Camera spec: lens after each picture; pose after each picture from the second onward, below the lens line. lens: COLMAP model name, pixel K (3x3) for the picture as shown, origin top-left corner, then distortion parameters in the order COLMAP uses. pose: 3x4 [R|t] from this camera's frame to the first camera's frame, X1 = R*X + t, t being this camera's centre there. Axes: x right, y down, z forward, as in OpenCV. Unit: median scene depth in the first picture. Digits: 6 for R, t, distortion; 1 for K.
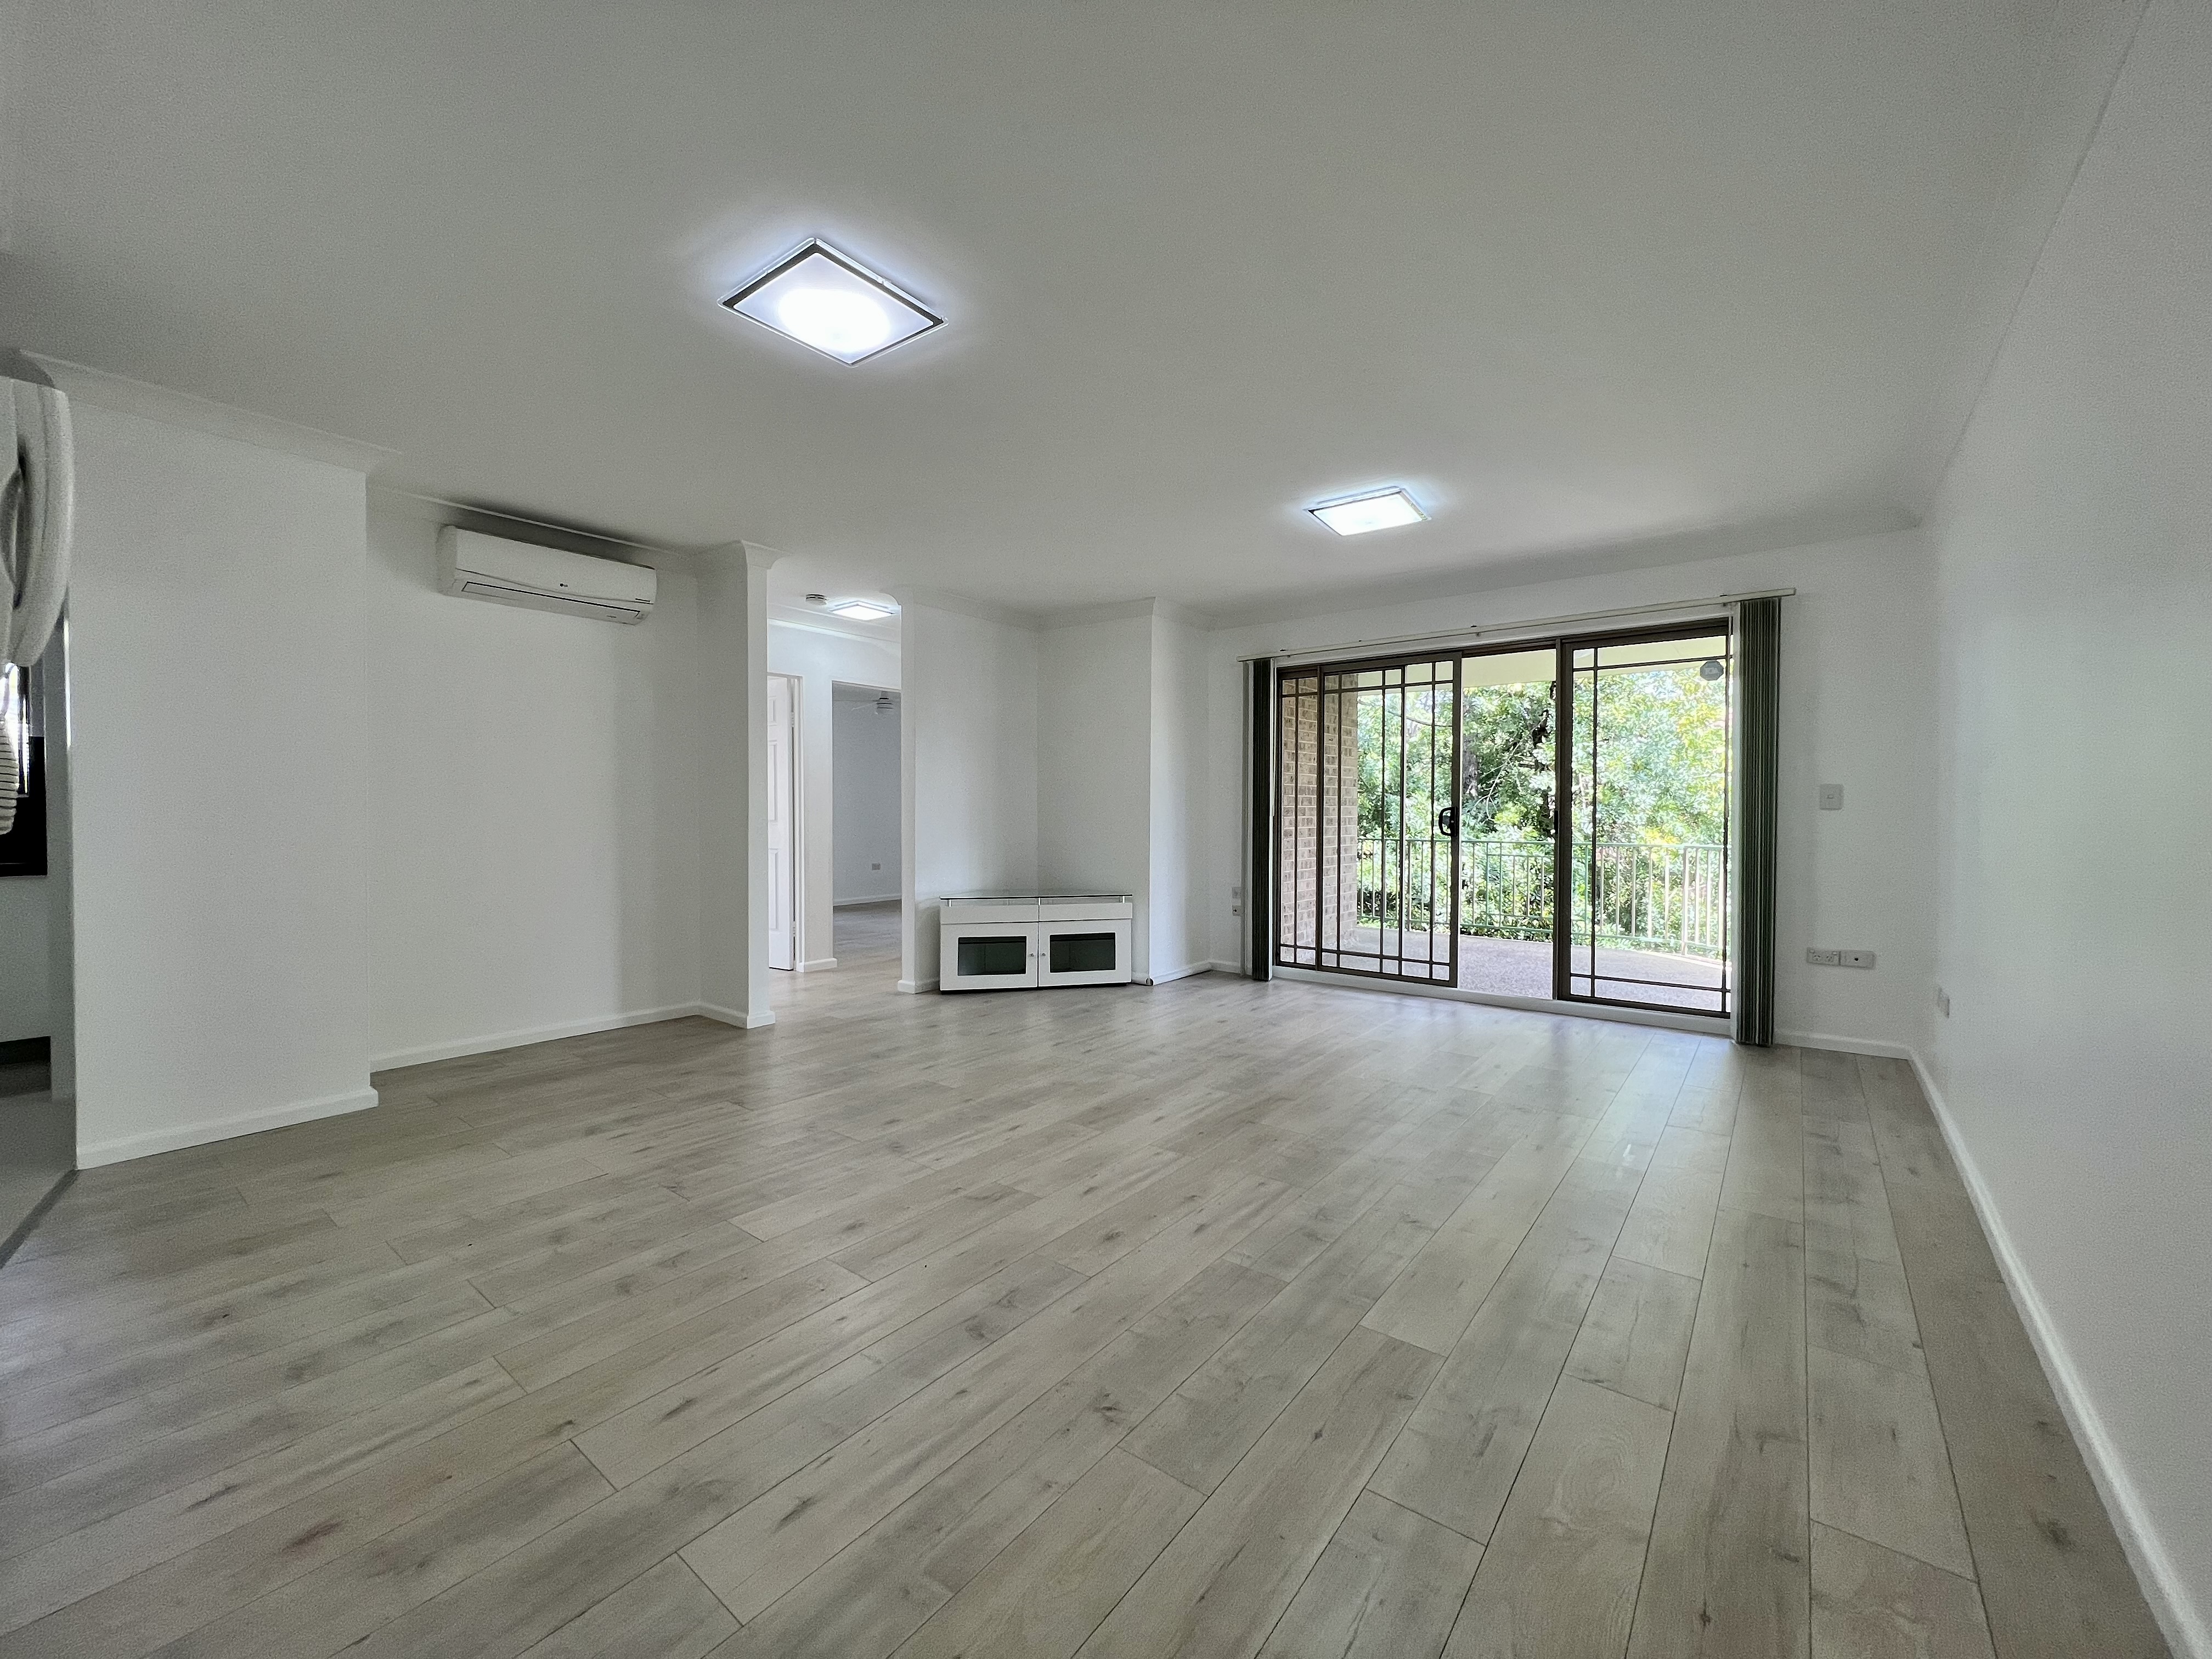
lens RADIAL K [[880.3, 0, 1100.2], [0, 880.3, 821.4], [0, 0, 1]] dist [-0.000800, 0.000244]
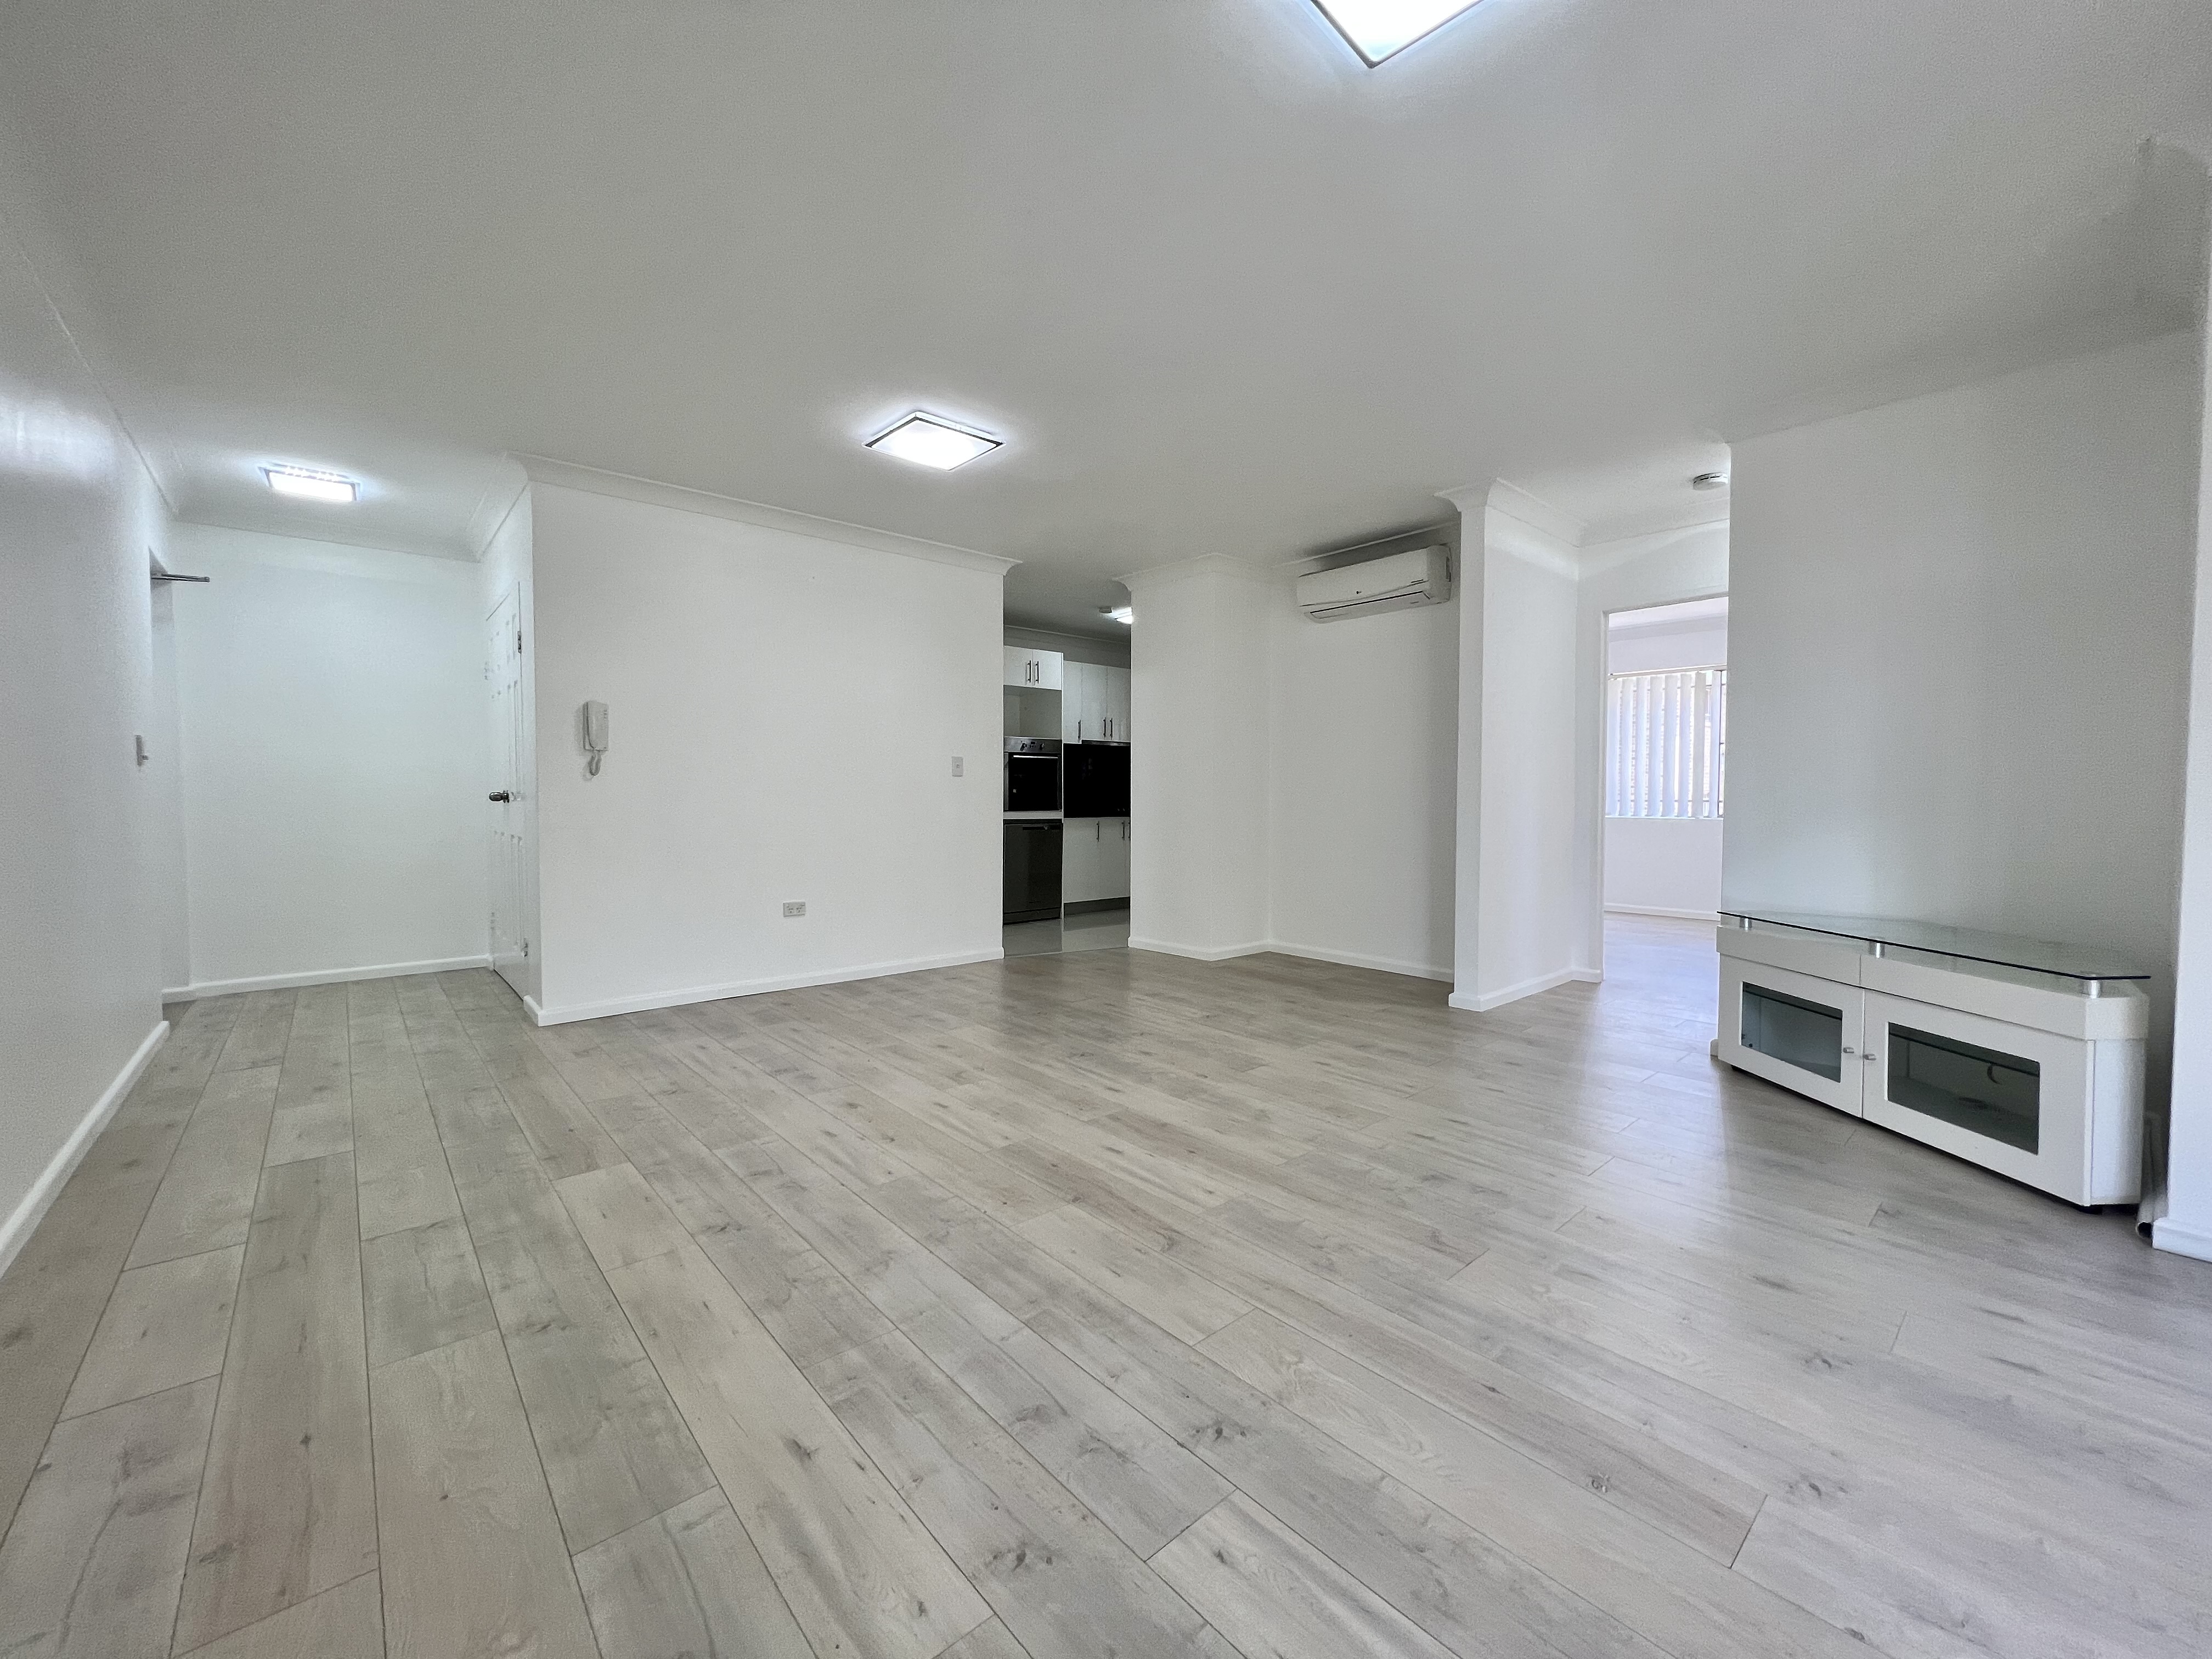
lens RADIAL K [[880.3, 0, 1101.8], [0, 880.3, 829.5], [0, 0, 1]] dist [-0.000800, 0.000244]
pose [[-0.181099, 0.034148, -0.982872, 0.866319], [-0.014309, 0.999200, 0.037351, 0.021782], [0.983361, 0.020828, -0.180465, 1.167452]]
